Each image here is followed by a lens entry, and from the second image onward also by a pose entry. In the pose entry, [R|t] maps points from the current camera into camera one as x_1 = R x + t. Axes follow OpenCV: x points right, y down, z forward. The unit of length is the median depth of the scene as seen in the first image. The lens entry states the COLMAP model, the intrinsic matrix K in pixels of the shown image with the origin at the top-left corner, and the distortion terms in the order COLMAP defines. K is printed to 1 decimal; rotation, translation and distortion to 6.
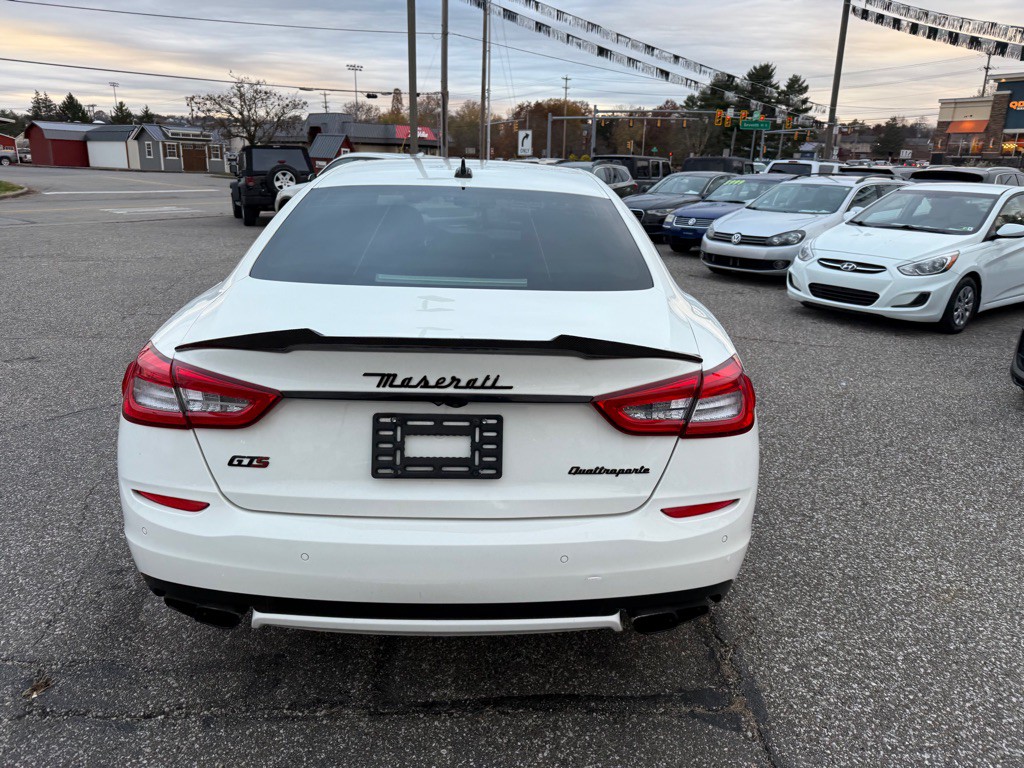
lens RADIAL K [[724.6, 0, 517.1], [0, 724.6, 380.8], [0, 0, 1]] dist [0.021694, -0.029159]
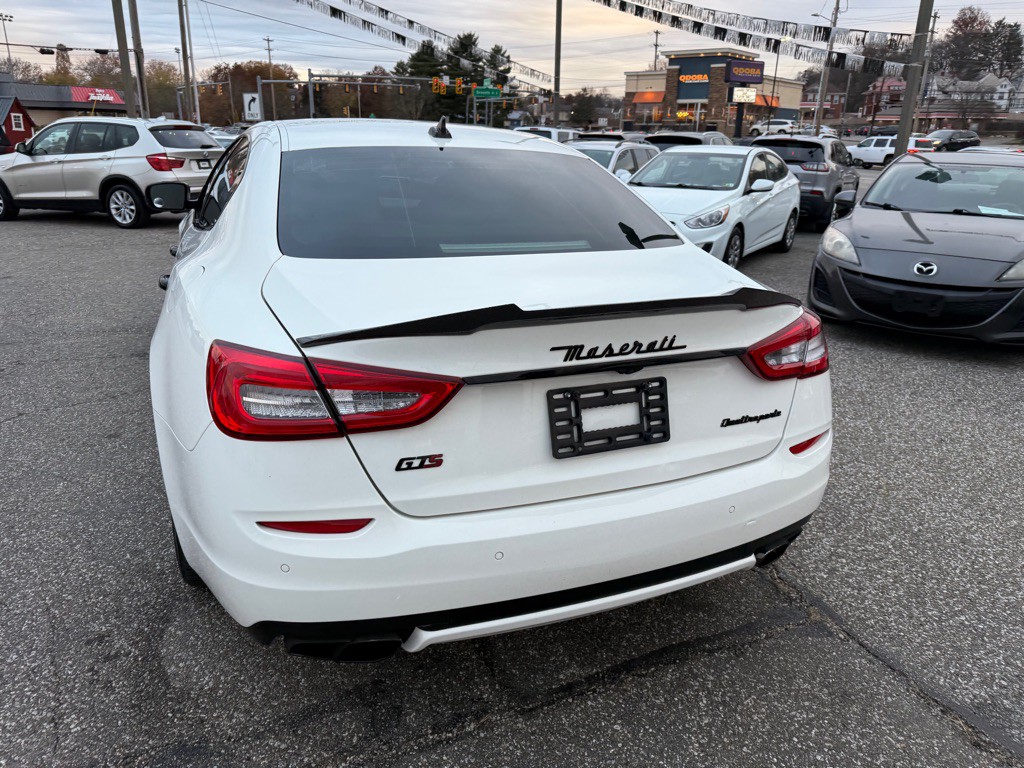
lens RADIAL K [[726.3, 0, 516.4], [0, 726.3, 369.9], [0, 0, 1]] dist [0.017897, -0.027116]
pose [[0.932035, -0.115157, 0.343582, -0.127183], [0.105843, 0.993327, 0.045809, -0.006545], [-0.346565, -0.006330, 0.938005, 0.033007]]
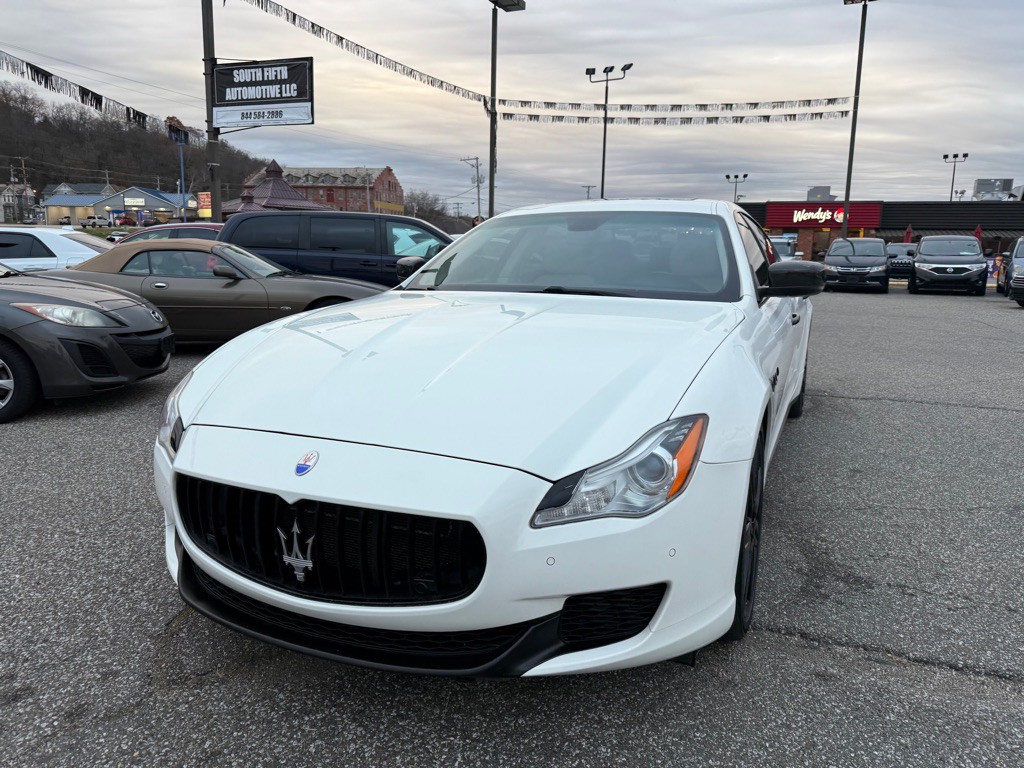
lens RADIAL K [[721.8, 0, 517.2], [0, 721.8, 375.6], [0, 0, 1]] dist [0.029411, -0.044025]
pose [[-0.904355, -0.112508, 0.411685, -0.199101], [0.086779, 0.896000, 0.435493, -0.281846], [-0.417866, 0.429566, -0.800538, 1.052515]]
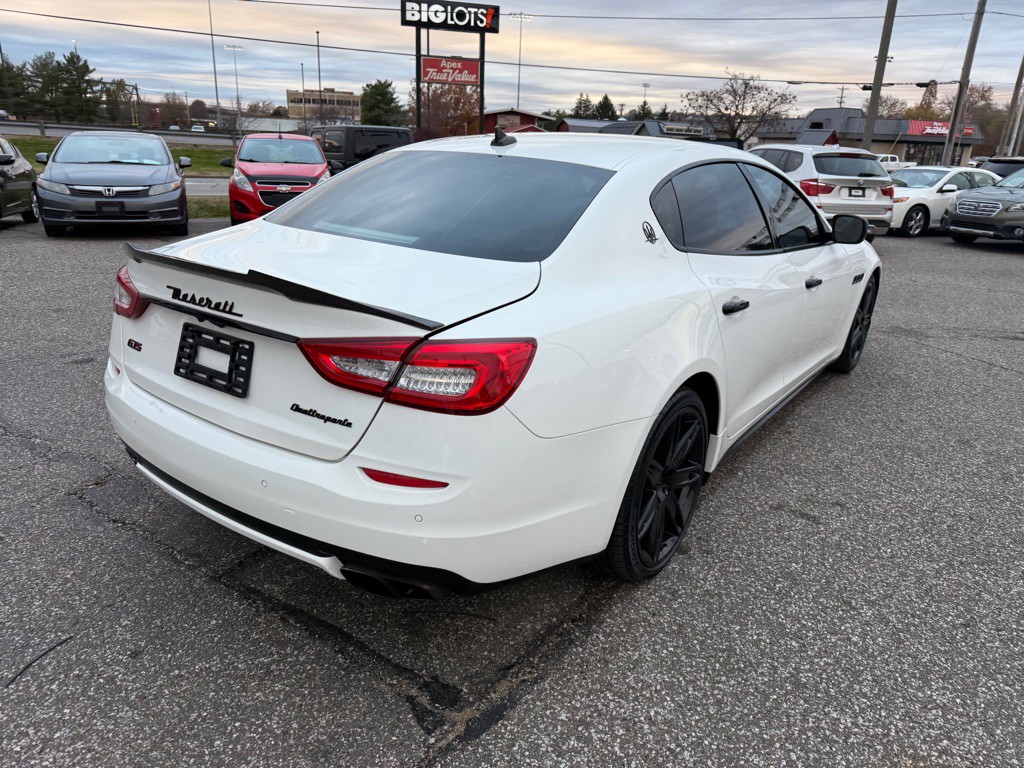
lens RADIAL K [[723.0, 0, 516.4], [0, 723.0, 386.3], [0, 0, 1]] dist [0.016378, -0.025805]
pose [[0.799659, 0.201730, -0.565554, 0.219719], [-0.195151, 0.978058, 0.072936, -0.010778], [0.567858, 0.052044, 0.821480, 0.074663]]
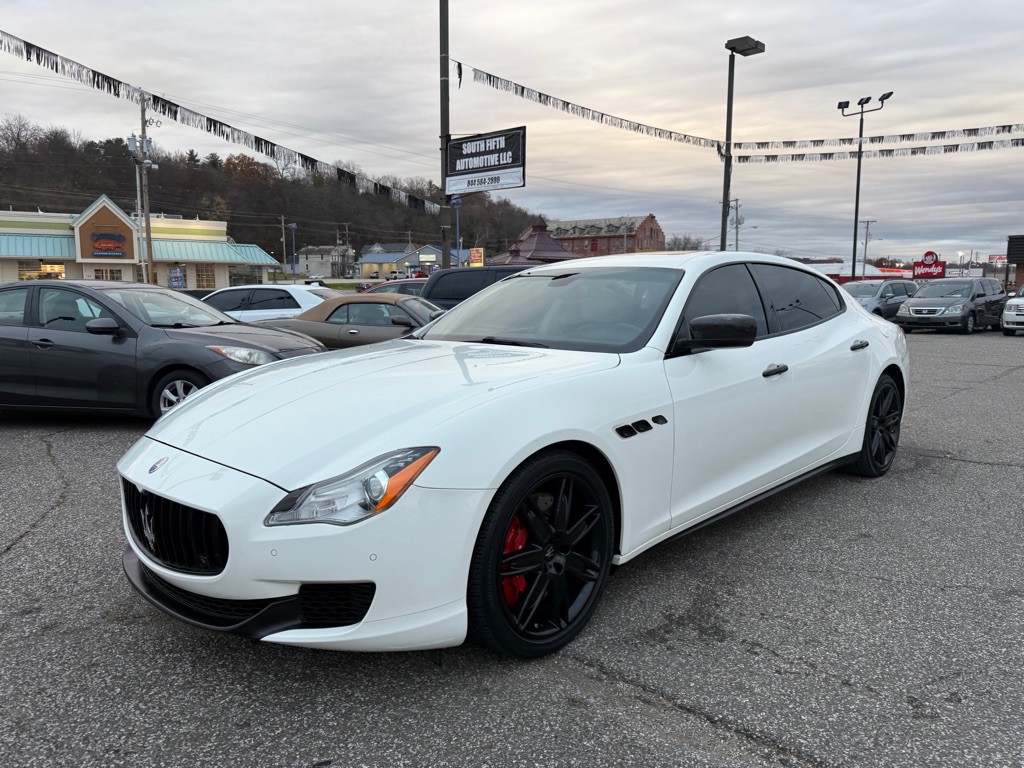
lens RADIAL K [[716.5, 0, 516.3], [0, 716.5, 376.4], [0, 0, 1]] dist [0.058031, -0.079640]
pose [[-0.696133, -0.108352, 0.709689, -0.382583], [0.193140, 0.923834, 0.330497, -0.274265], [-0.691444, 0.367139, -0.622184, 0.983627]]
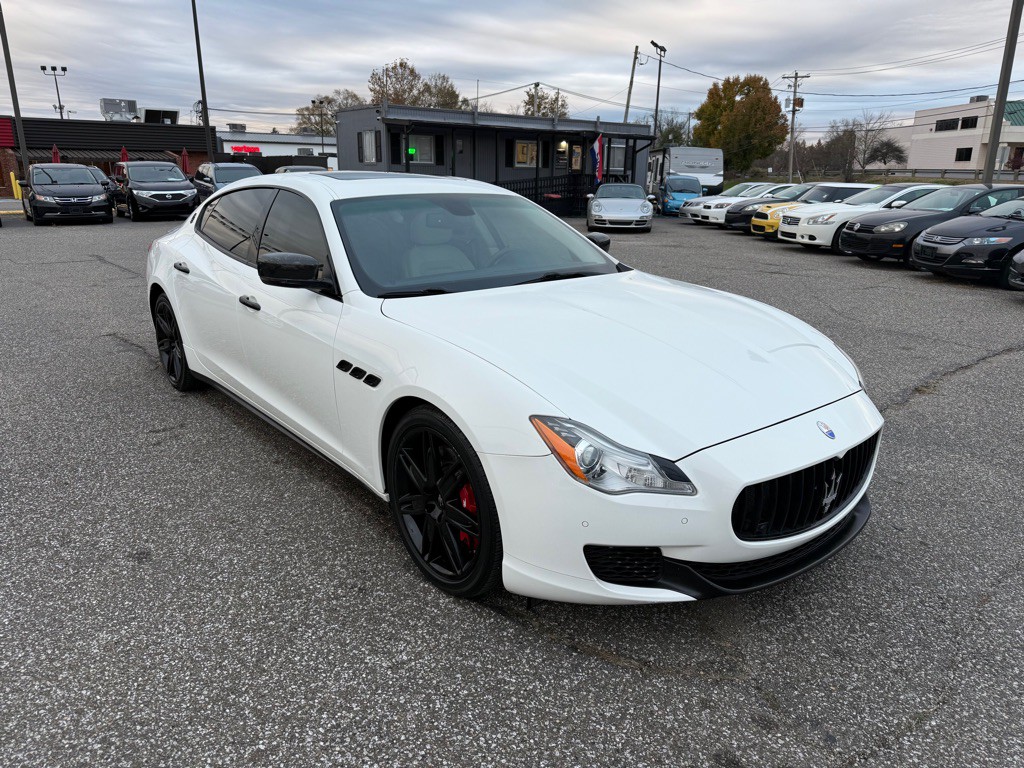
lens RADIAL K [[723.0, 0, 516.4], [0, 723.0, 386.3], [0, 0, 1]] dist [0.016378, -0.025805]
pose [[-0.788851, 0.144668, -0.597315, 0.251199], [-0.202721, 0.856257, 0.475108, -0.302549], [0.580189, 0.495878, -0.646132, 1.025242]]
